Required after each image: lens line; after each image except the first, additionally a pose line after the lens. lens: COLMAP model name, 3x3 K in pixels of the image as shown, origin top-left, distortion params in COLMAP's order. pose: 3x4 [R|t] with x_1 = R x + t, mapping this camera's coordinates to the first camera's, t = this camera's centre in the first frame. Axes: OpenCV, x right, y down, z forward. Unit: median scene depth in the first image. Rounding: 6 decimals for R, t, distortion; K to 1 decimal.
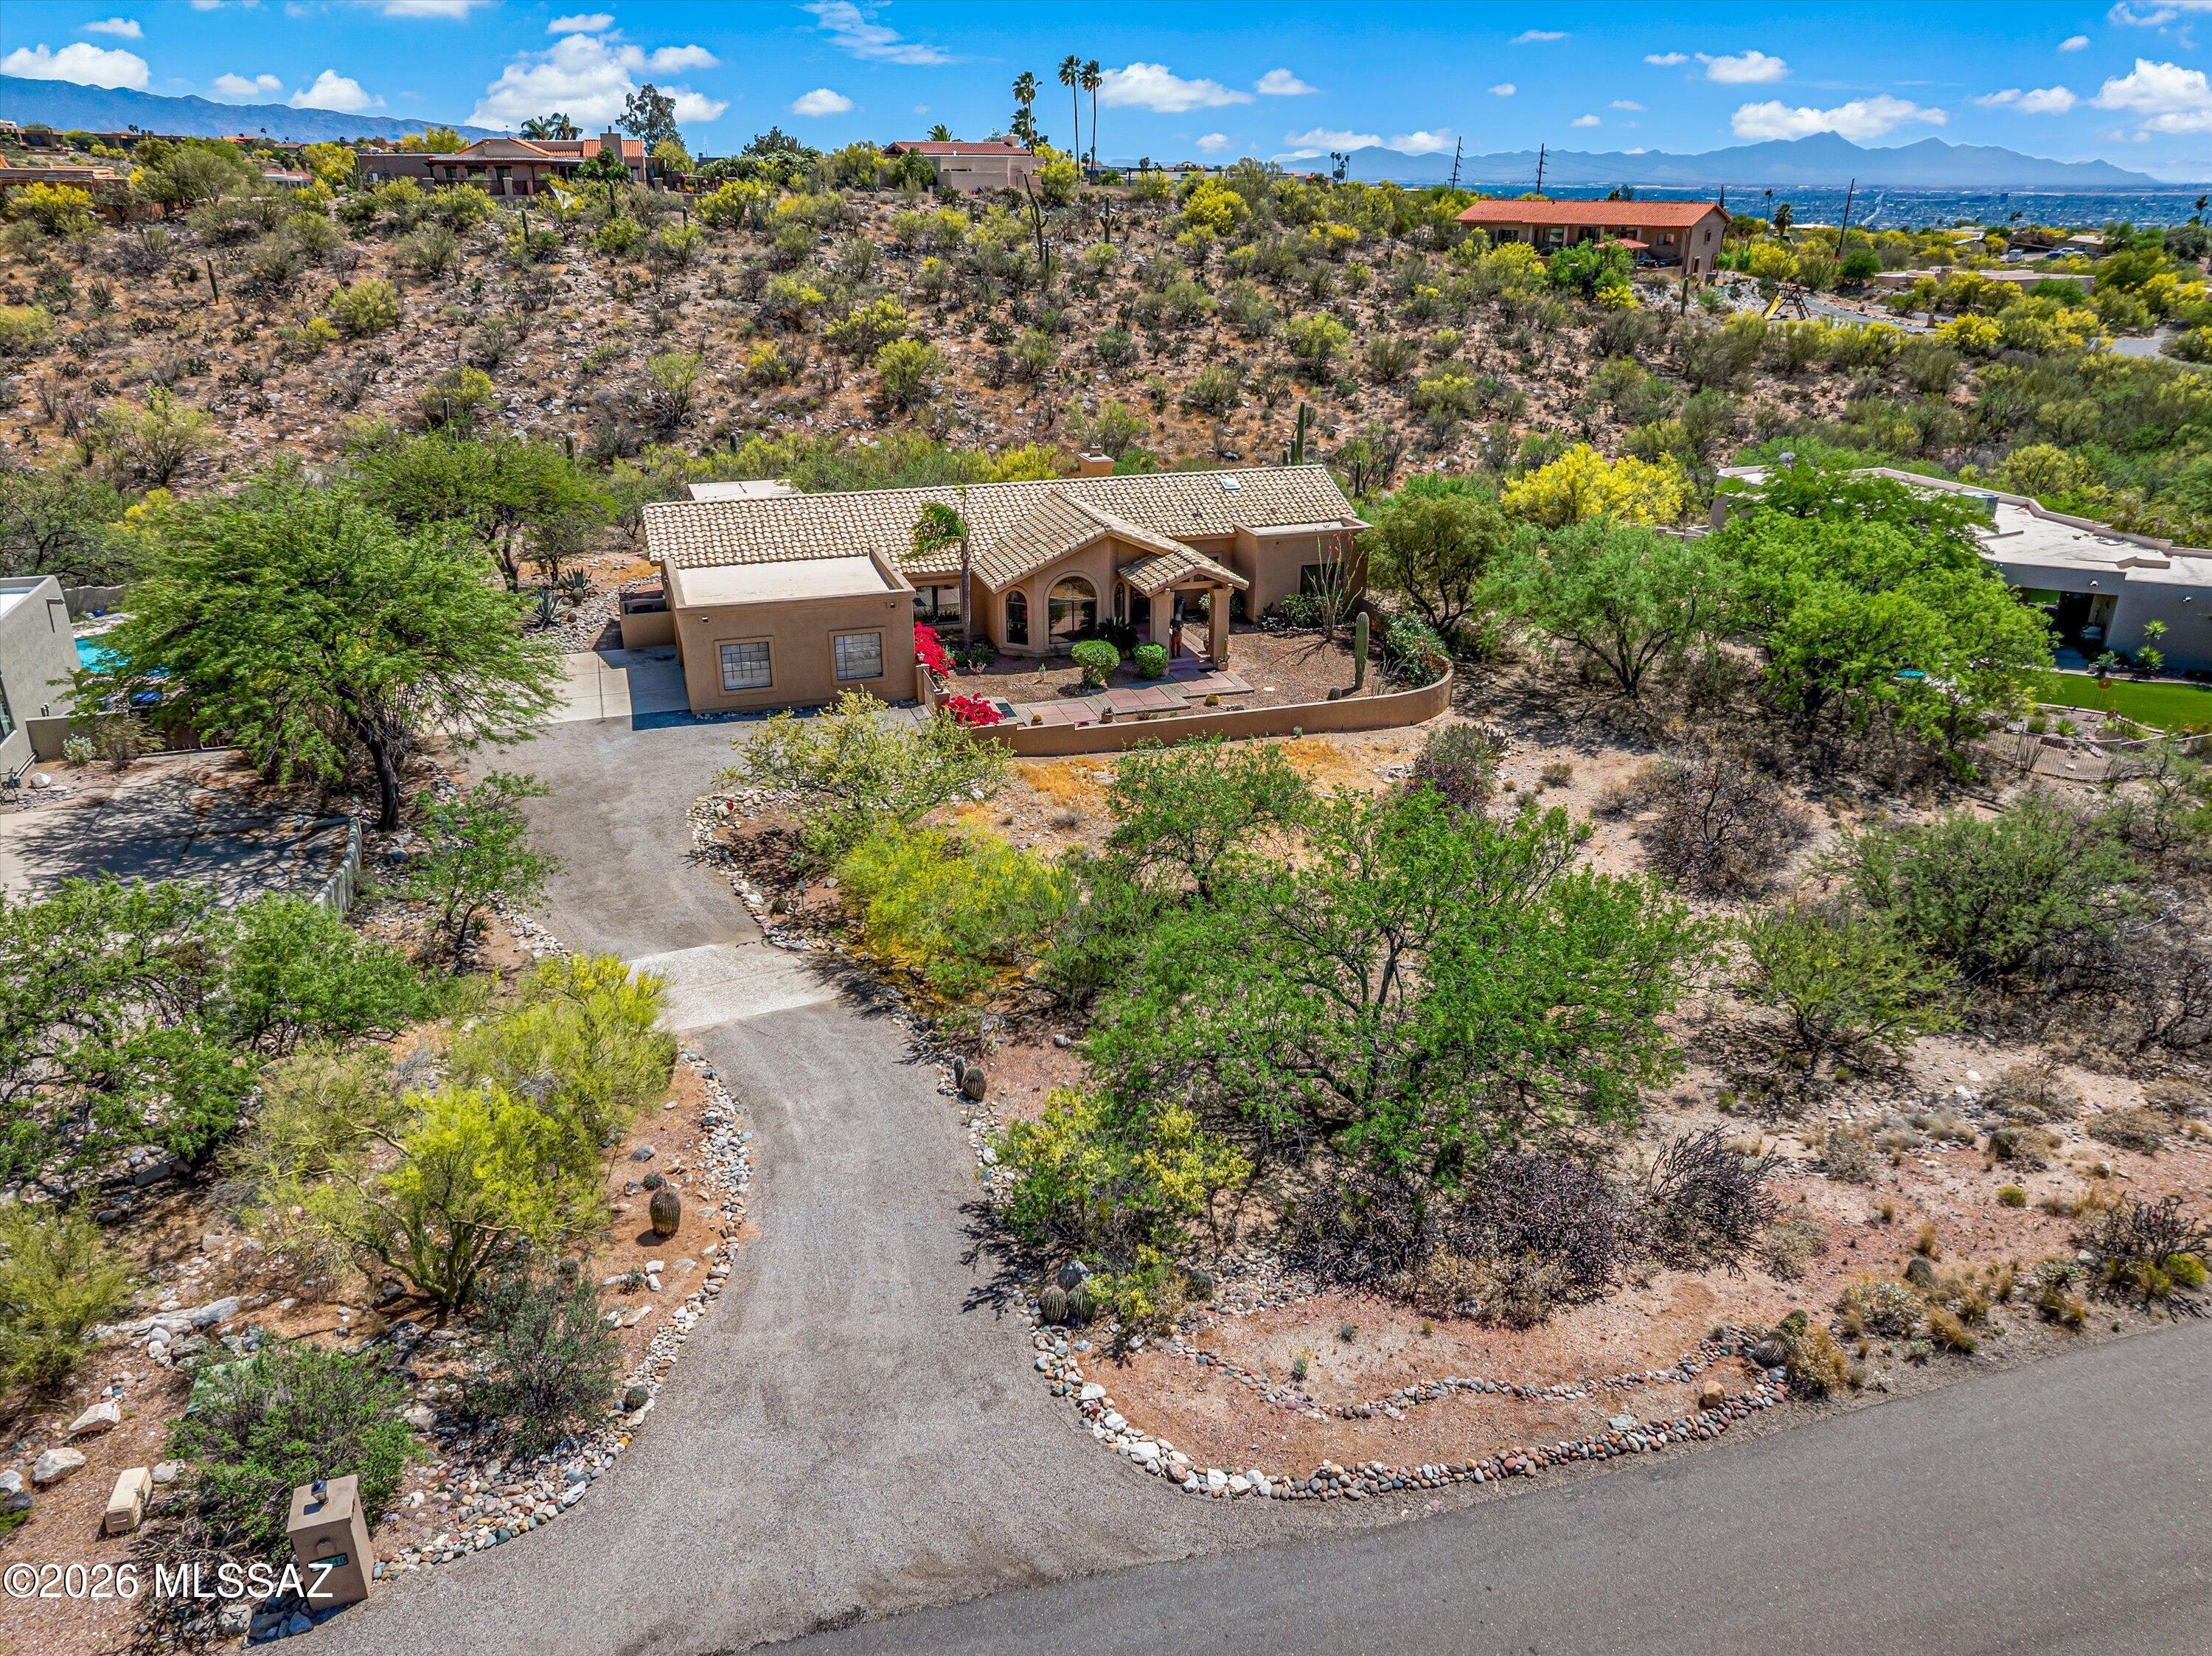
lens RADIAL K [[1608.6, 0, 1109.3], [0, 1608.6, 826.8], [0, 0, 1]] dist [0.054391, -0.126997]
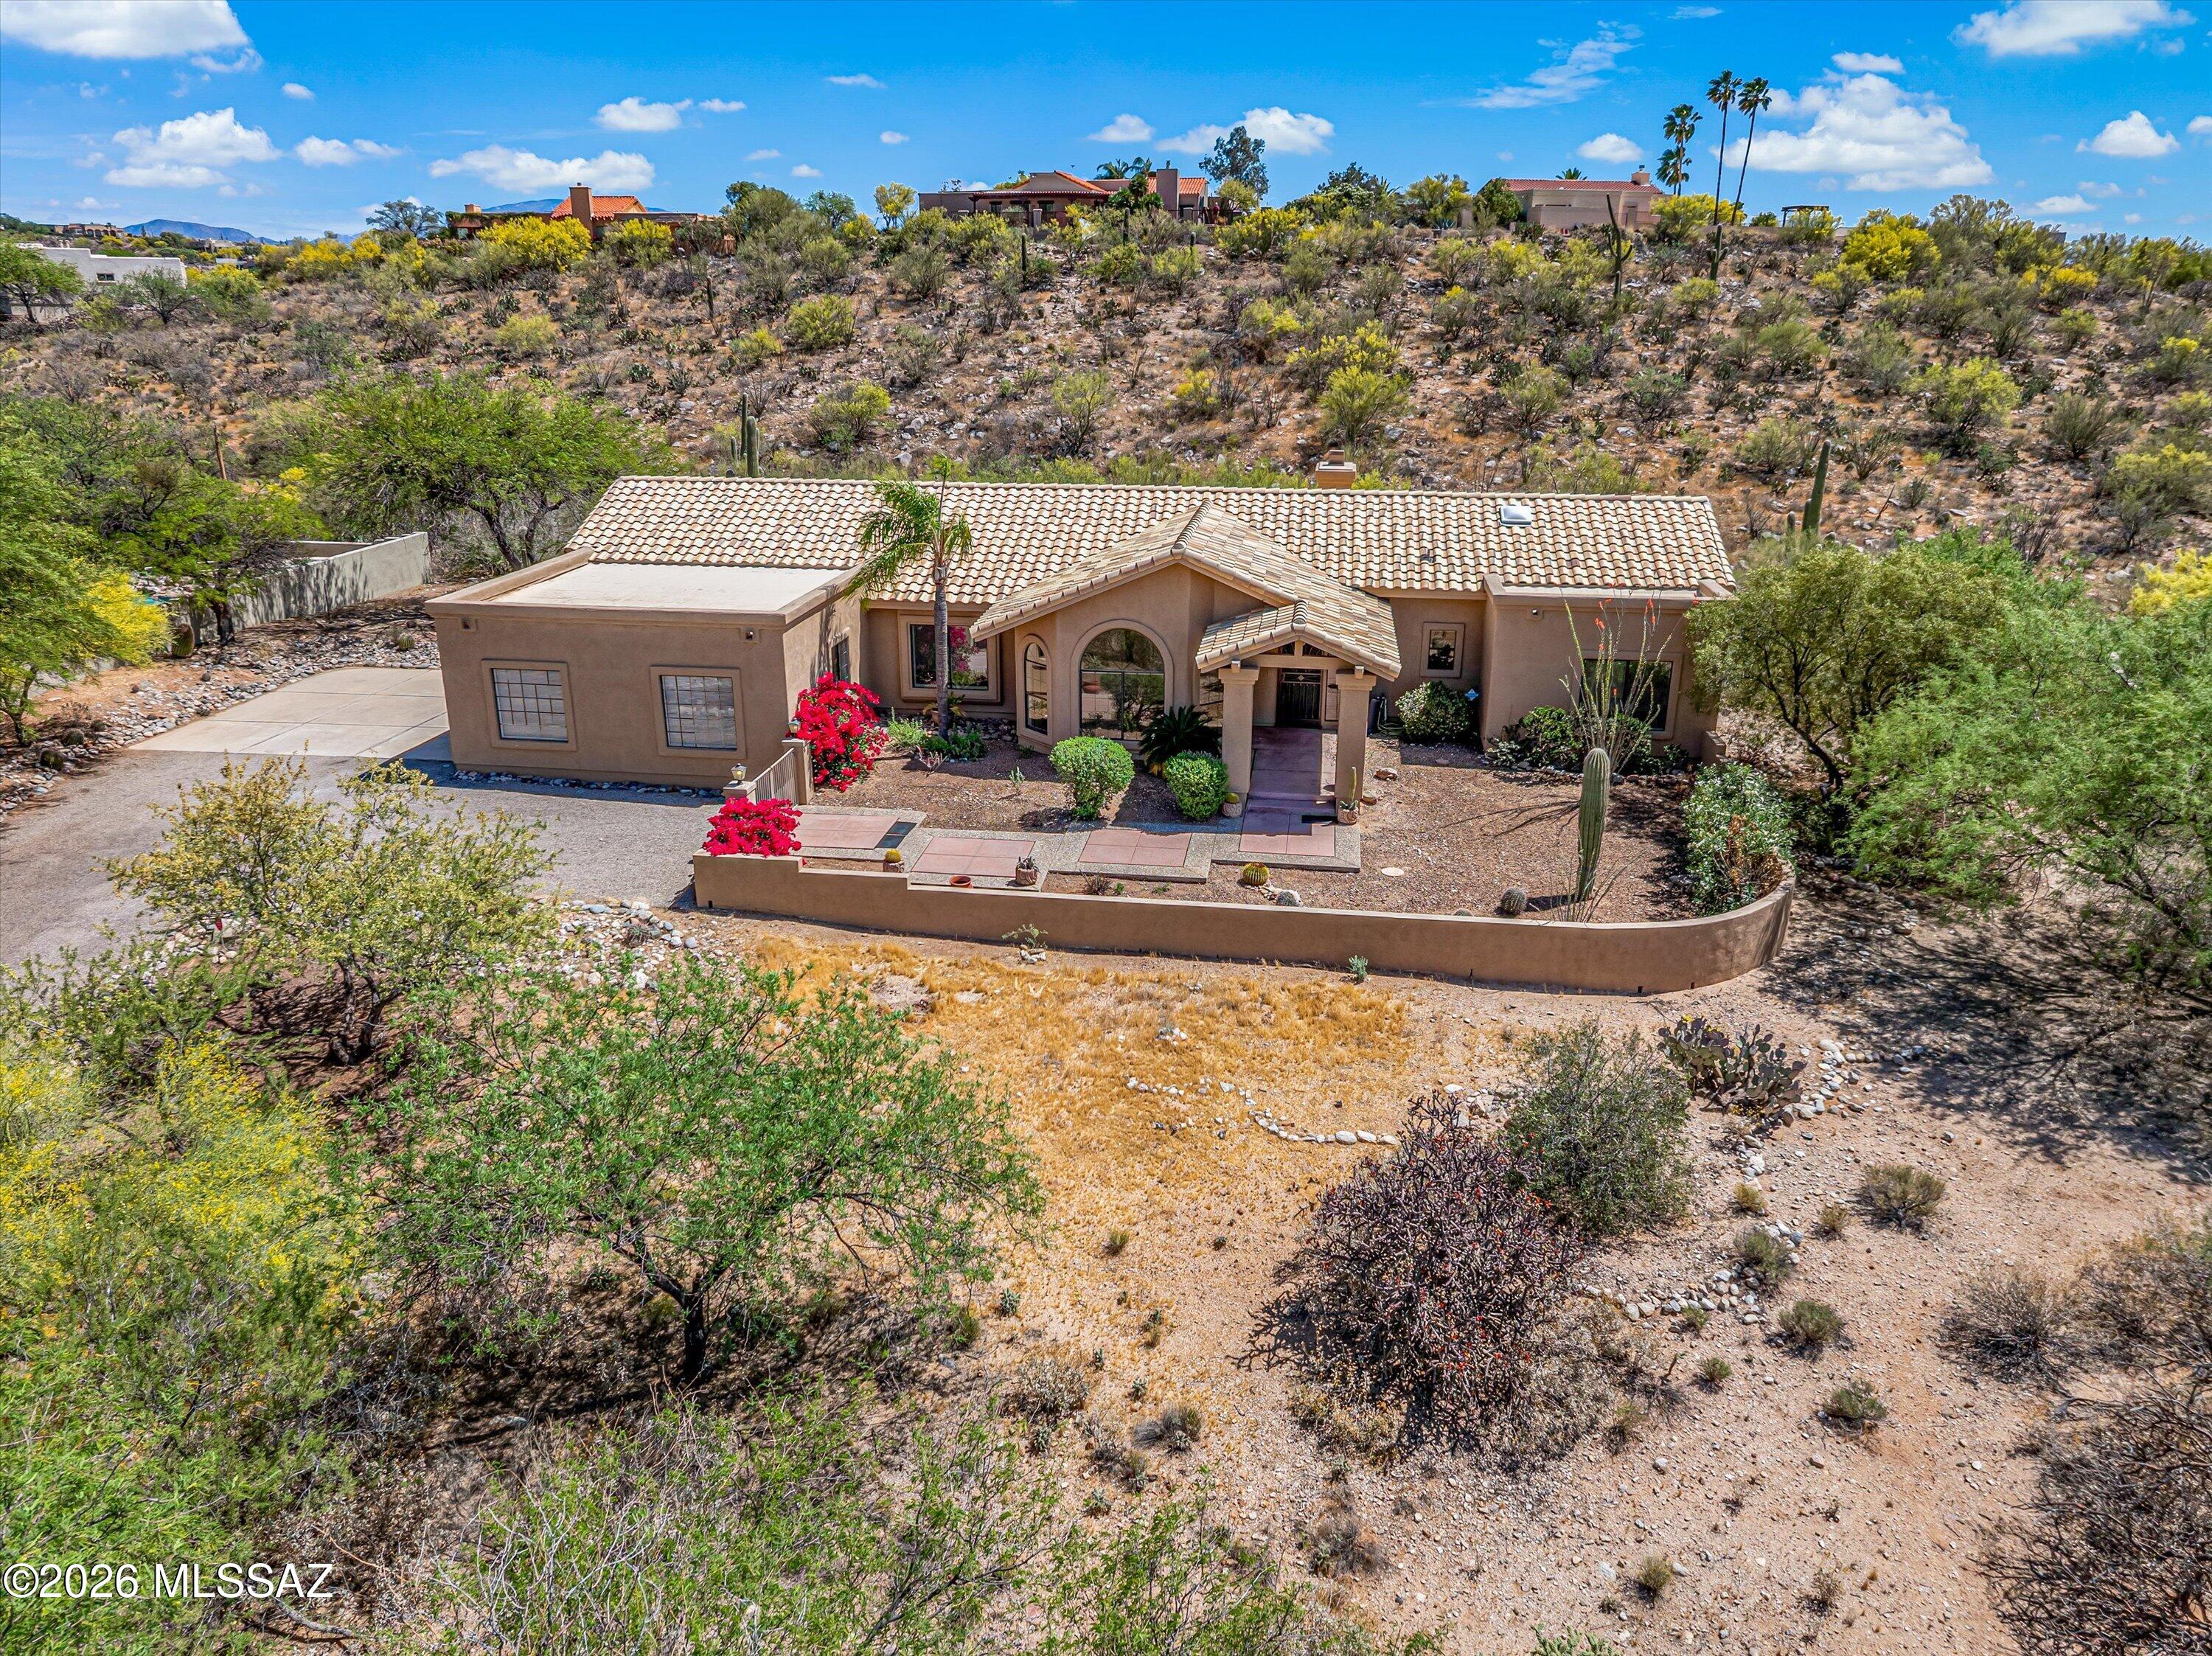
lens RADIAL K [[1578.4, 0, 1107.7], [0, 1578.4, 813.9], [0, 0, 1]] dist [0.000628, 0.012183]
pose [[0.896637, 0.142662, -0.419153, 0.120795], [-0.172095, 0.984526, -0.033049, -0.037918], [0.407952, 0.101767, 0.907314, 0.264290]]
